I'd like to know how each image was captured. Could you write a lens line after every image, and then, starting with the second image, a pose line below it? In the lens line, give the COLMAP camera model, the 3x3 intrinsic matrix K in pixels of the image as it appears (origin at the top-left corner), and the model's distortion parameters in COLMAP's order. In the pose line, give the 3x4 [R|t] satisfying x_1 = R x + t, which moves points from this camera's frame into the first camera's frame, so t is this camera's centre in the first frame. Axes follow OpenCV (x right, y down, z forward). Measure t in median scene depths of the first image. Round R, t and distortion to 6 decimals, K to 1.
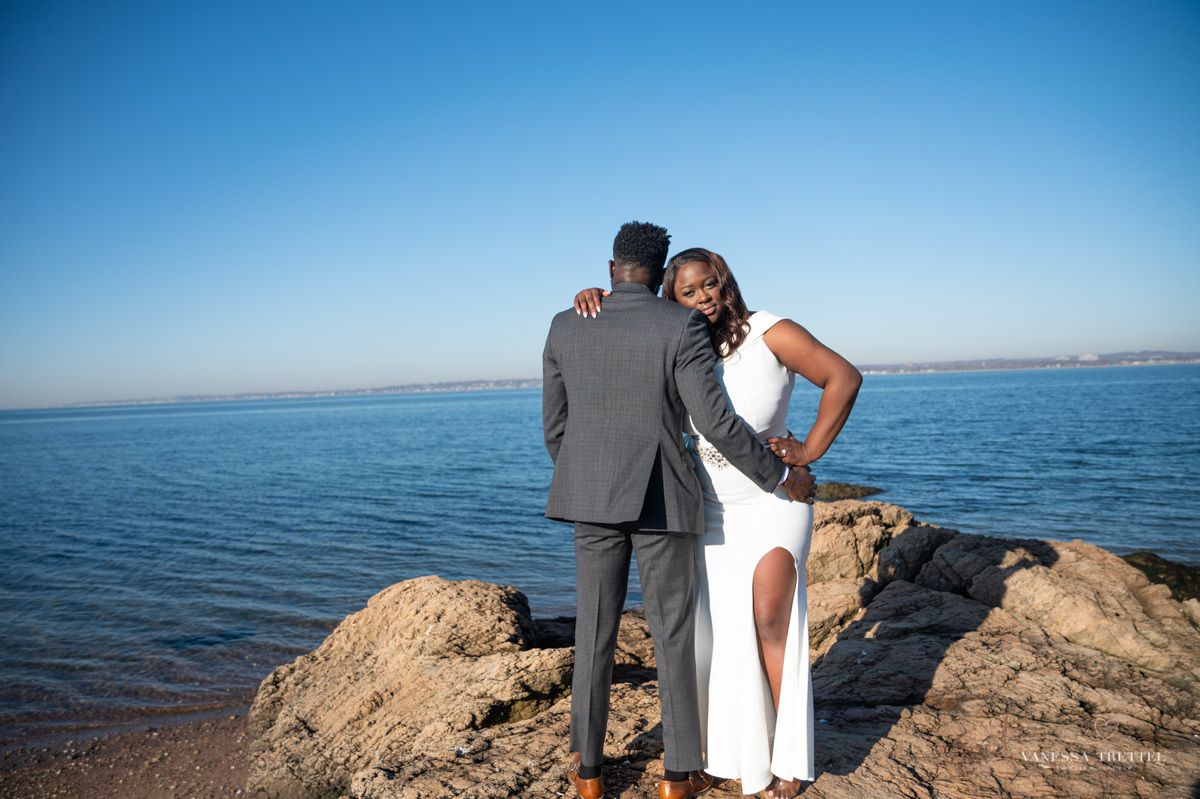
lens RADIAL K [[930.5, 0, 588.8], [0, 930.5, 393.1], [0, 0, 1]] dist [-0.117853, 0.081498]
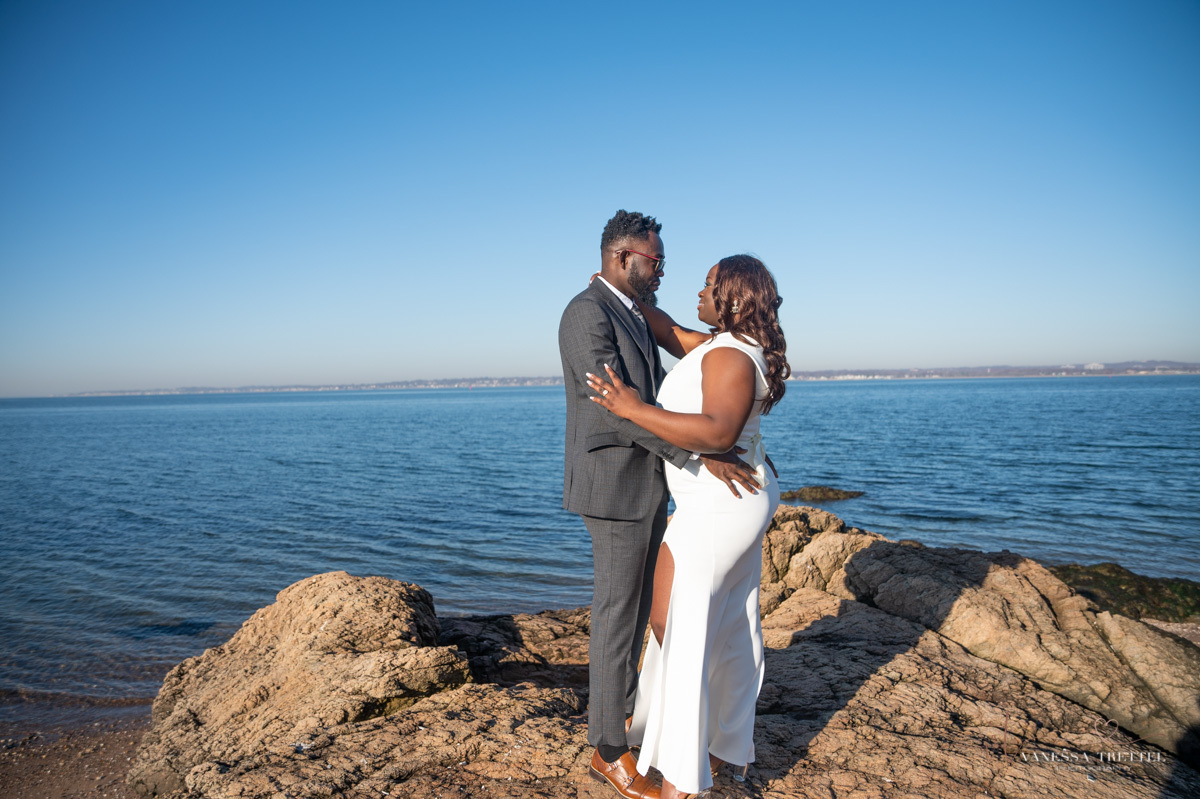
lens RADIAL K [[930.5, 0, 623.2], [0, 930.5, 394.8], [0, 0, 1]] dist [-0.117853, 0.081498]
pose [[0.999813, 0.018972, 0.003719, 0.135395], [-0.018981, 0.999817, 0.002539, -0.001883], [-0.003670, -0.002609, 0.999990, 0.005605]]
